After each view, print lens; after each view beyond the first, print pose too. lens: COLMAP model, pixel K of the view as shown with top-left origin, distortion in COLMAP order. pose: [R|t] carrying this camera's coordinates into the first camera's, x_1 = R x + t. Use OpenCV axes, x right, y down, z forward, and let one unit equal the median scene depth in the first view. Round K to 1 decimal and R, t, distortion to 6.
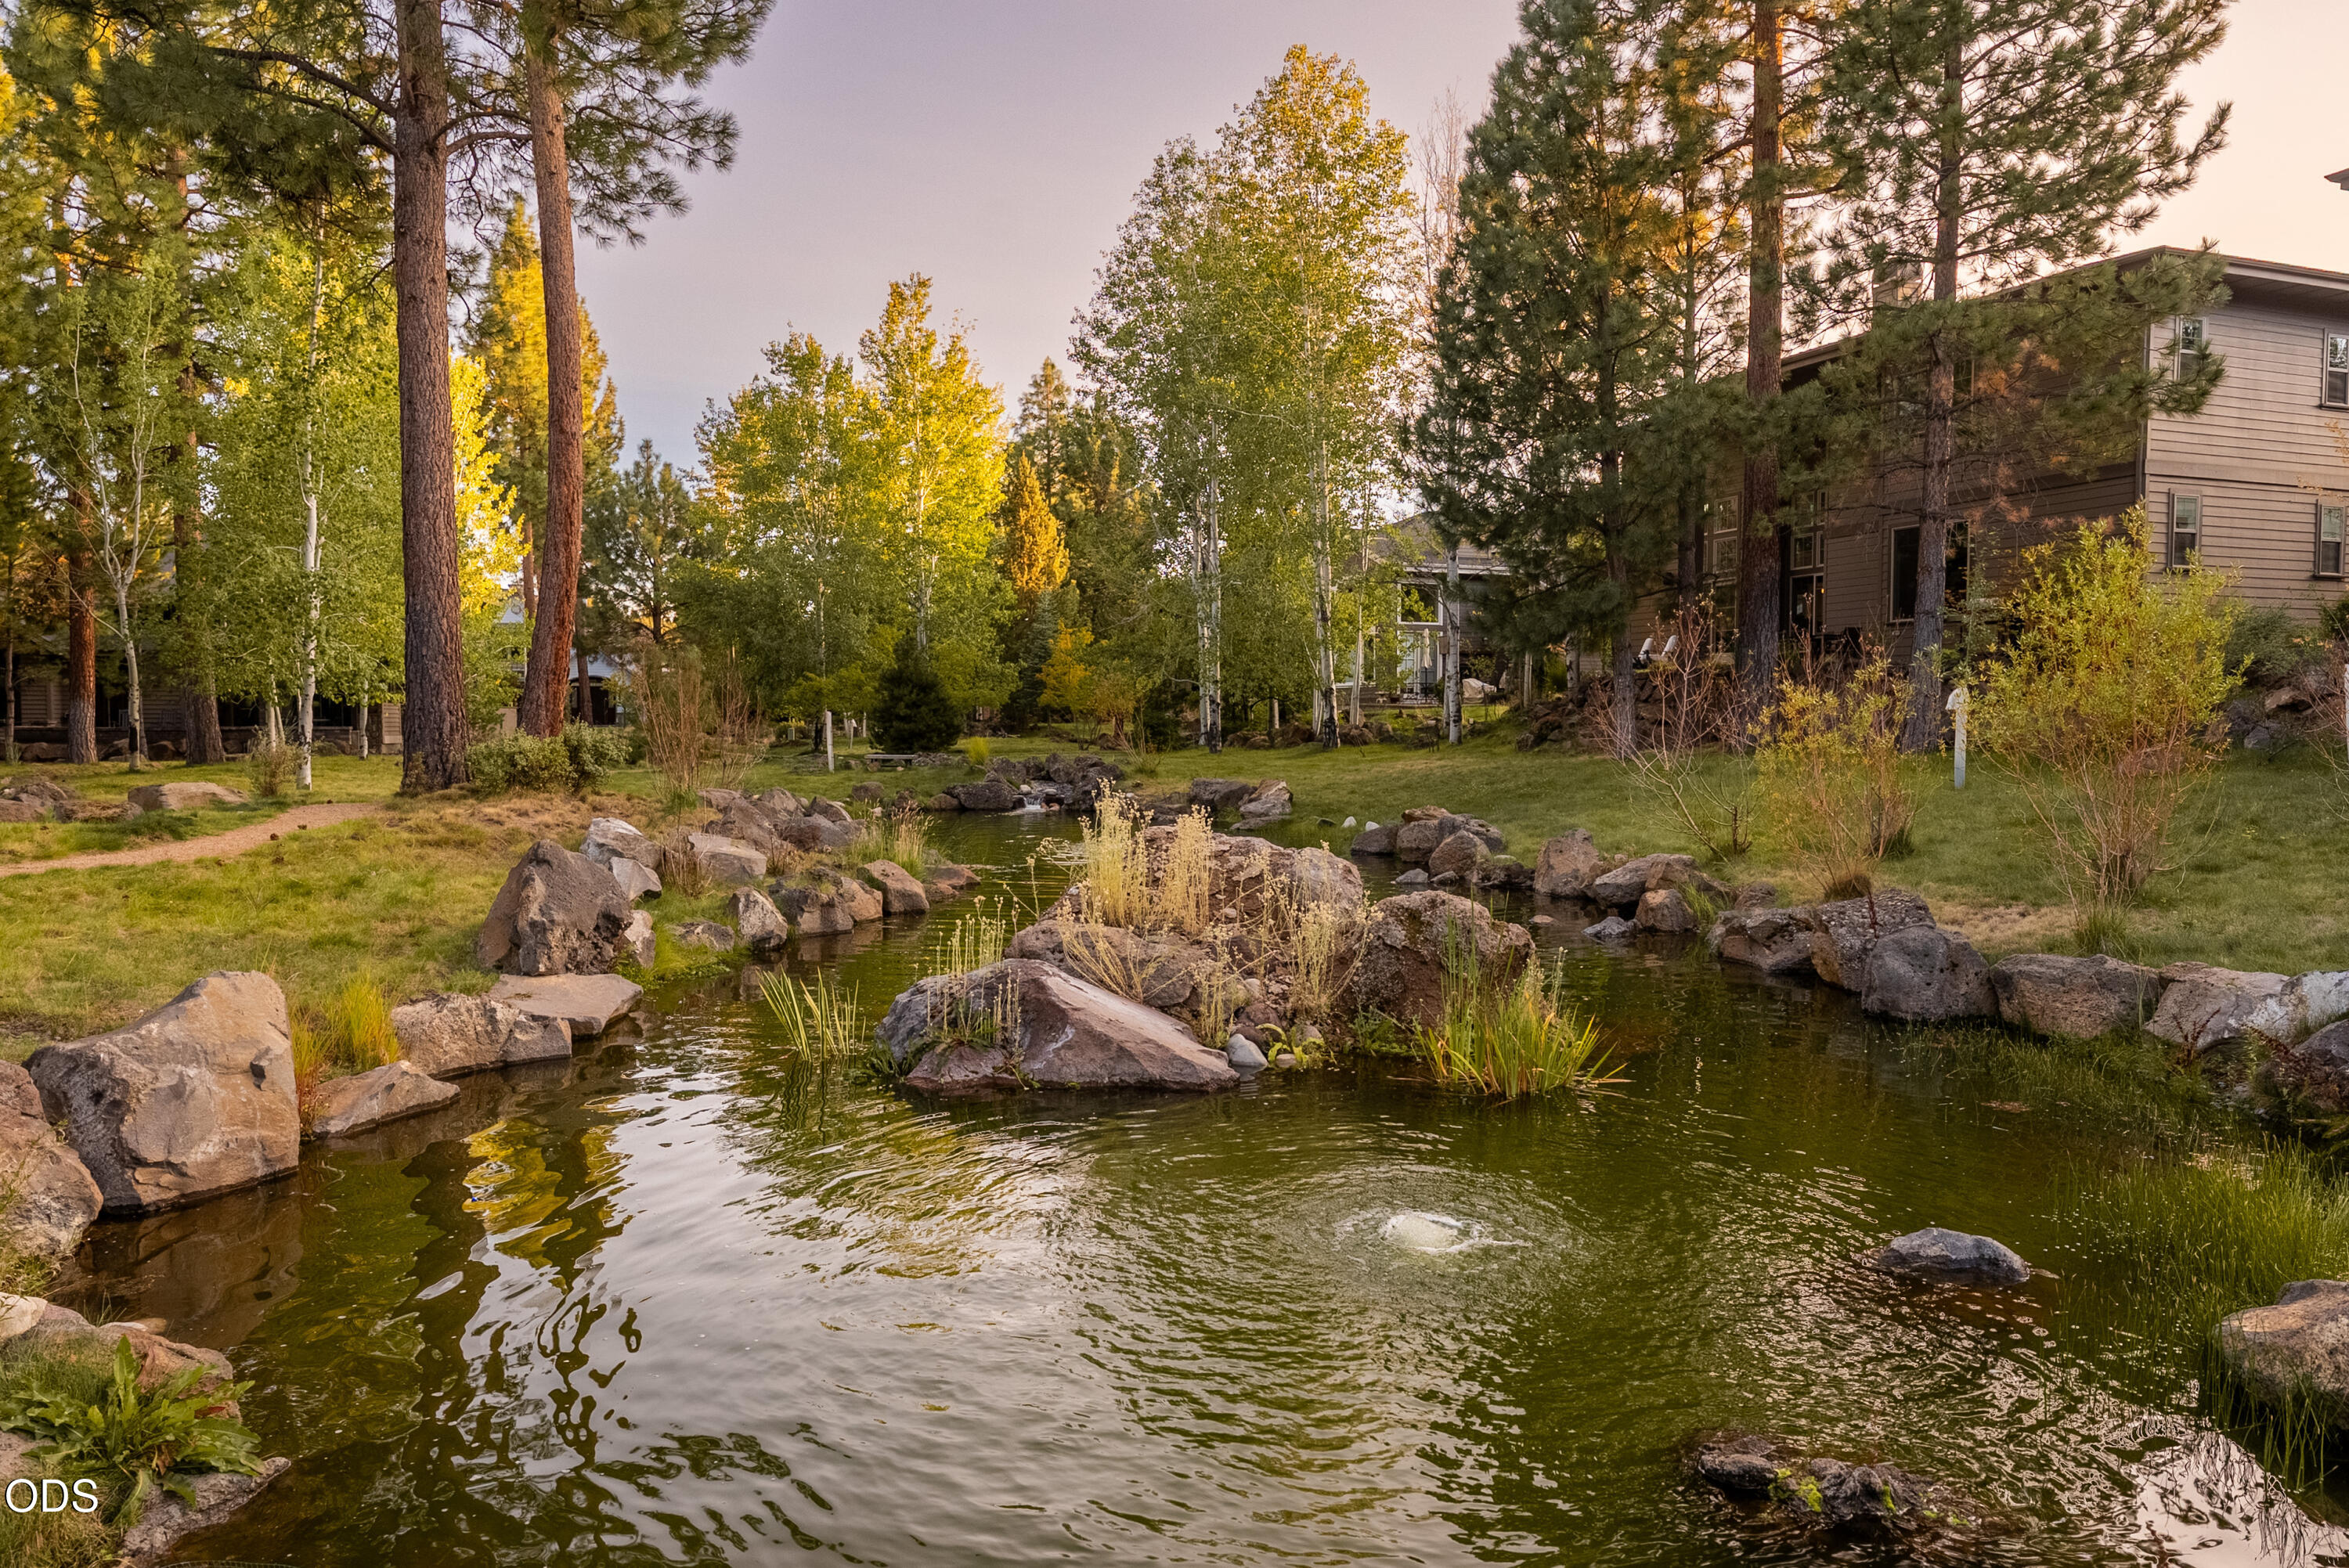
lens RADIAL K [[1611.6, 0, 1184.1], [0, 1611.6, 795.6], [0, 0, 1]] dist [0.005667, -0.000482]
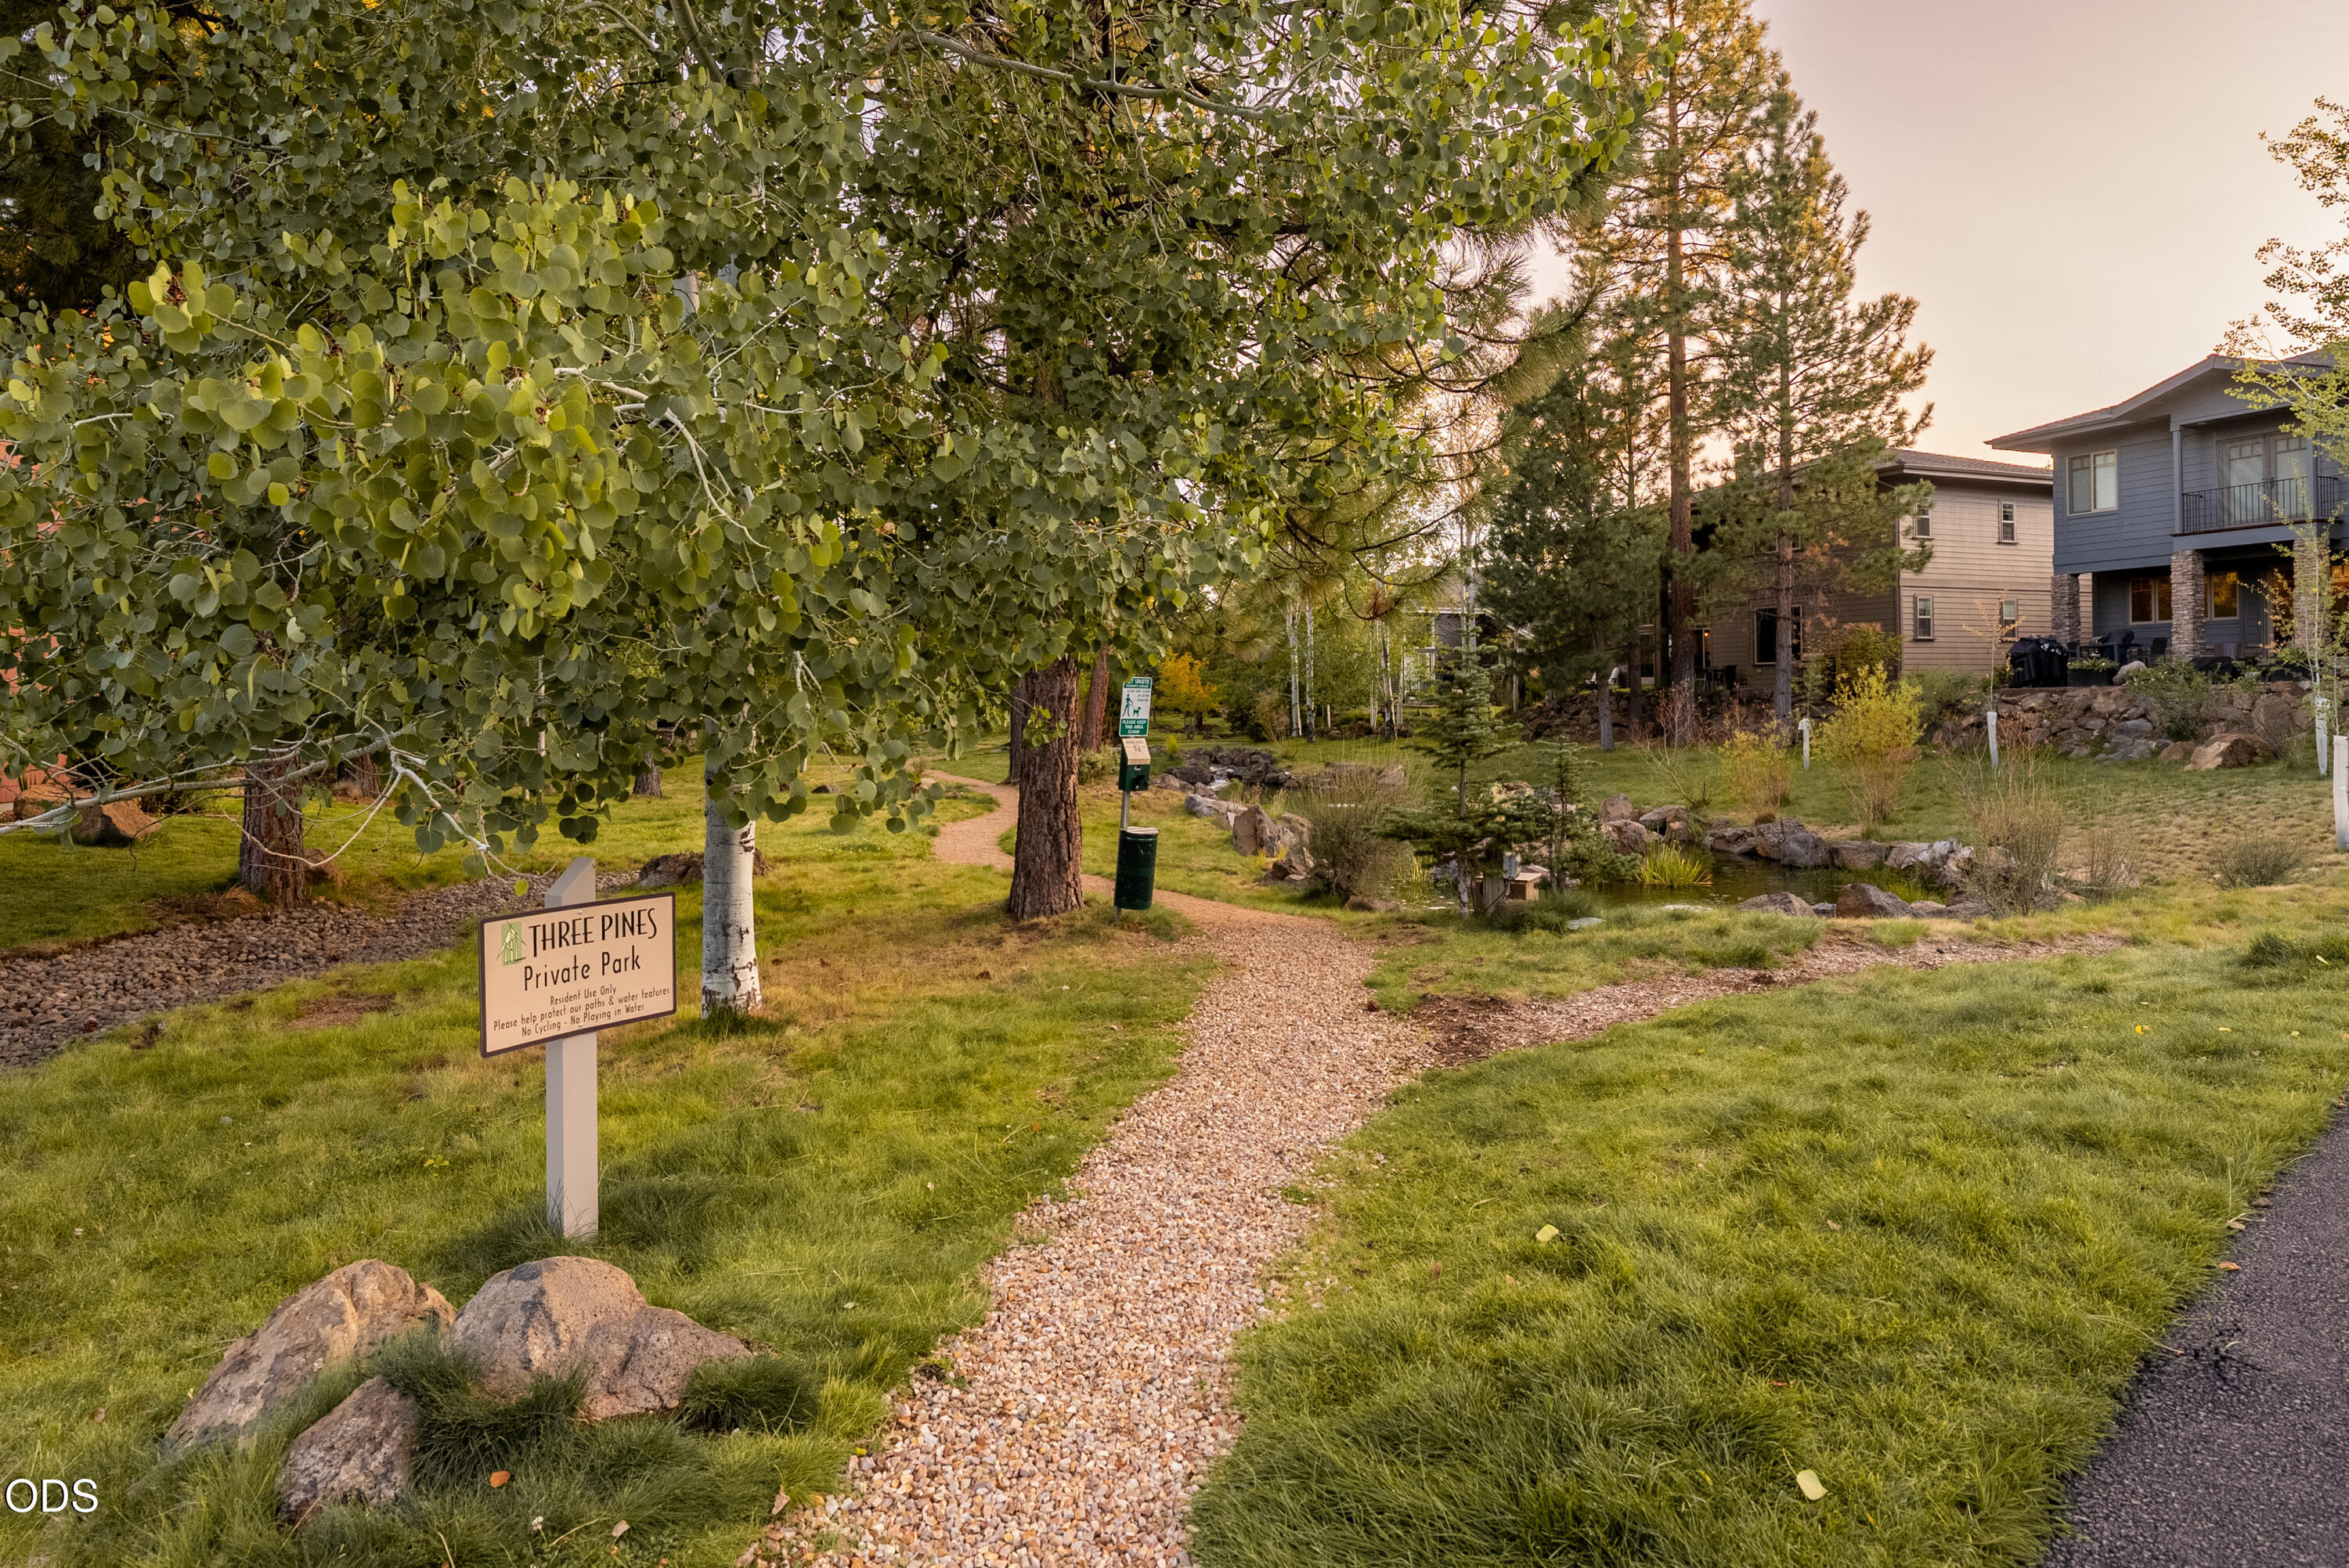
lens RADIAL K [[1292.8, 0, 1182.8], [0, 1292.8, 688.9], [0, 0, 1]] dist [0.001150, 0.000362]
pose [[0.999884, -0.009950, 0.011539, -0.245631], [0.010603, 0.998261, -0.057995, -0.016758], [-0.010942, 0.058110, 0.998250, -0.471737]]
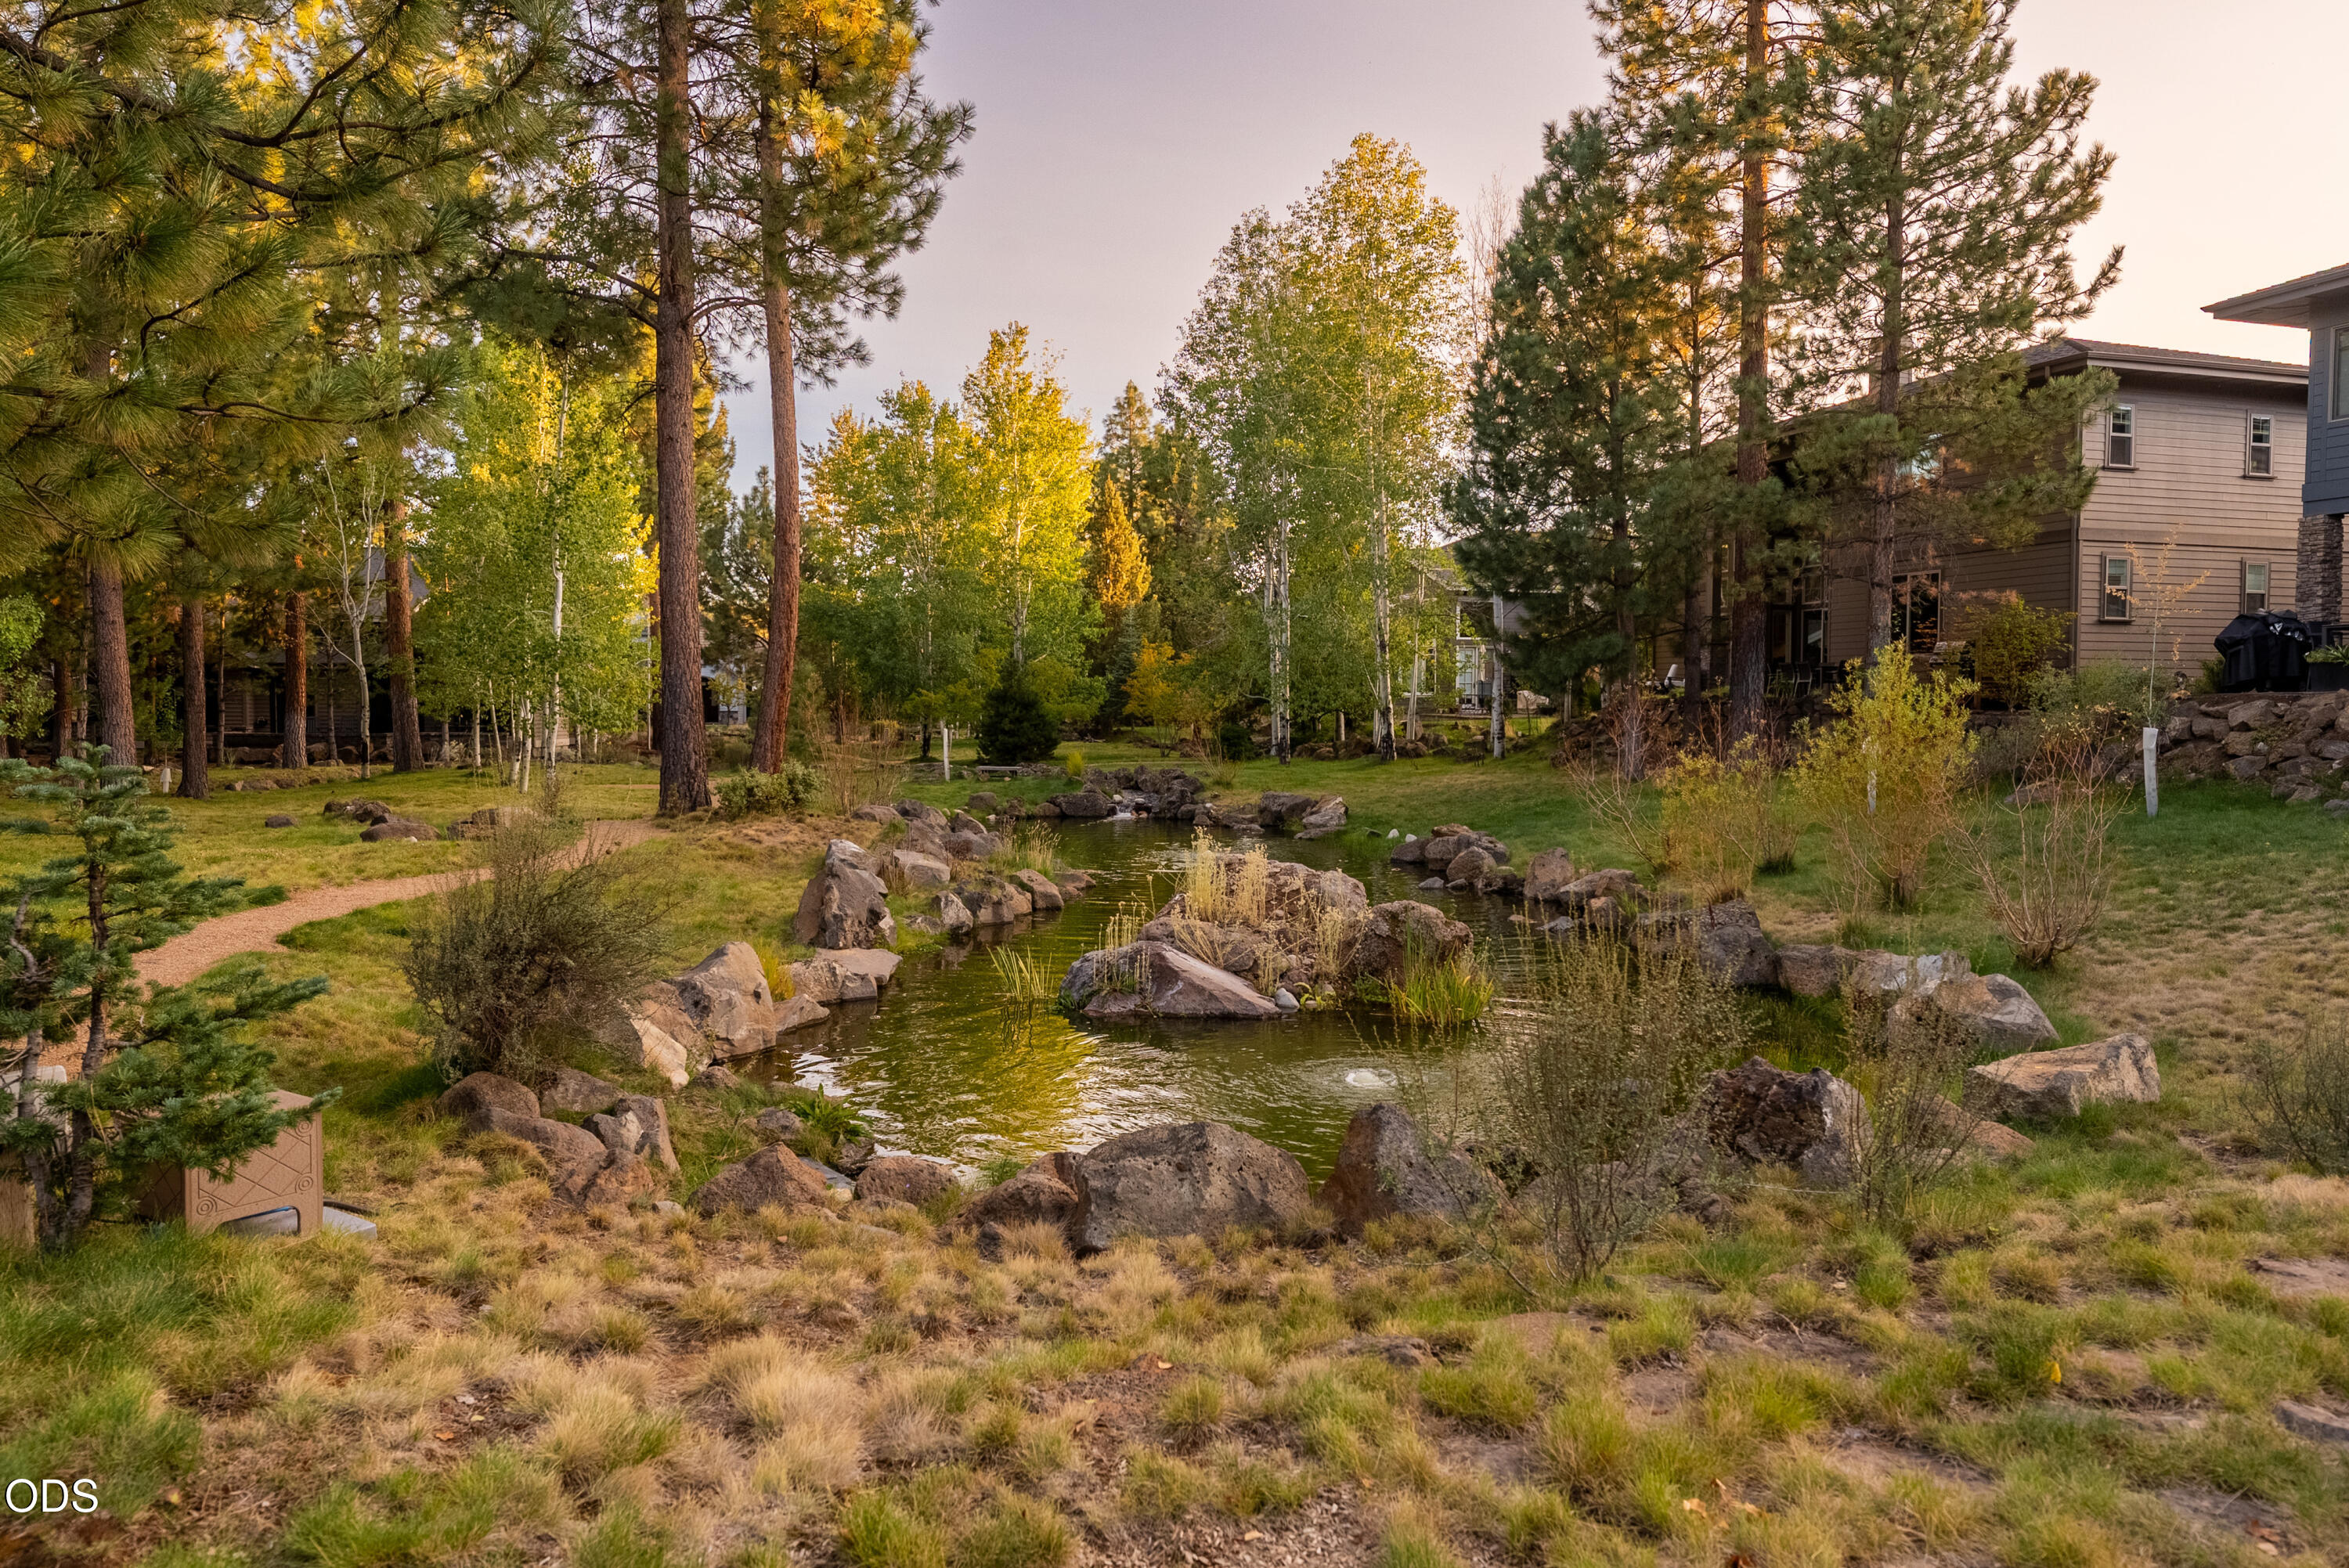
lens RADIAL K [[1595.6, 0, 1169.1], [0, 1595.6, 784.5], [0, 0, 1]] dist [0.005186, -0.002746]
pose [[0.998412, 0.004066, -0.056194, 0.003516], [-0.004194, 0.999989, -0.002152, -0.020207], [0.056184, 0.002384, 0.998418, -0.231045]]
